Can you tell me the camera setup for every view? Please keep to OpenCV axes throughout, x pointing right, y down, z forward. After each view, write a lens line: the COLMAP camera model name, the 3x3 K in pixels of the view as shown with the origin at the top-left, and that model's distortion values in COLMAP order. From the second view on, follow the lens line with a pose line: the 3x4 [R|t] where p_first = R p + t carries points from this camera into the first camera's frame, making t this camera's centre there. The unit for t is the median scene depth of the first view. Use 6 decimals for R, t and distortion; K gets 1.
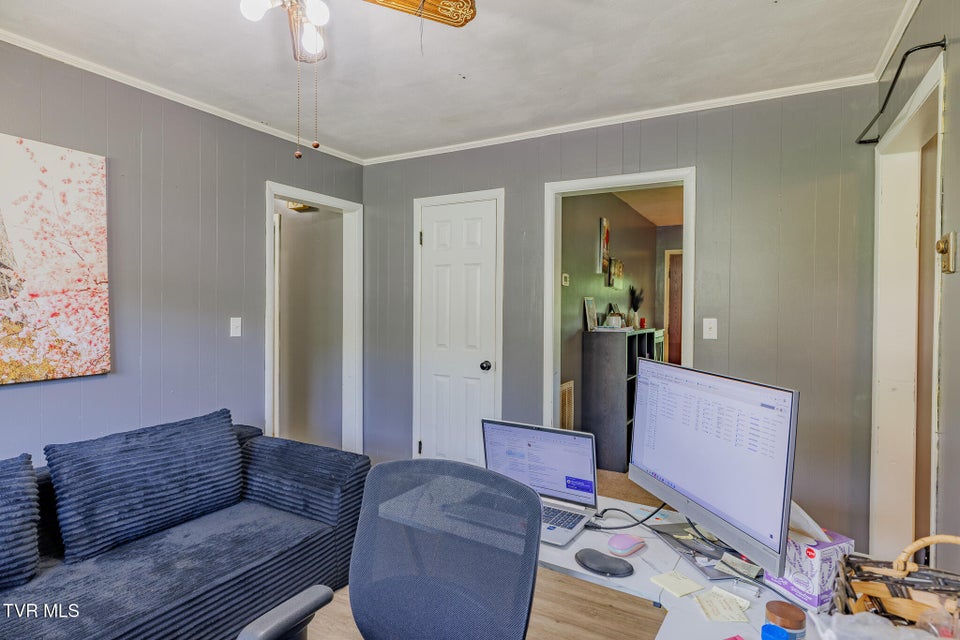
lens RADIAL K [[510.0, 0, 483.1], [0, 510.0, 315.7], [0, 0, 1]] dist [0.000433, 0.000111]
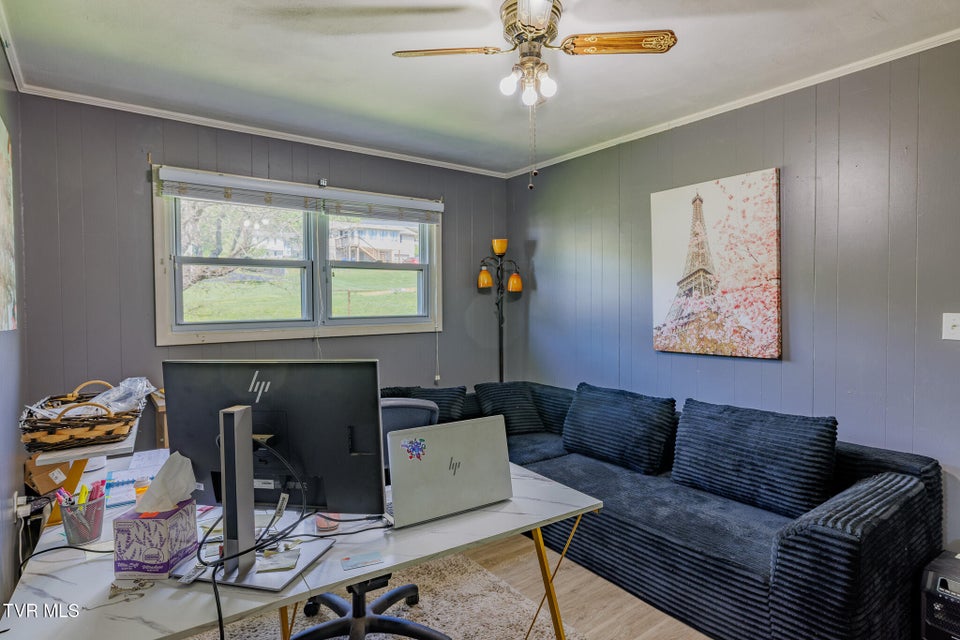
lens RADIAL K [[510.0, 0, 483.1], [0, 510.0, 315.7], [0, 0, 1]] dist [0.000433, 0.000111]
pose [[-0.397559, 0.016350, -0.917431, 0.579889], [-0.013315, 0.999633, 0.023585, -0.001079], [0.917480, 0.021592, -0.397196, 0.892460]]
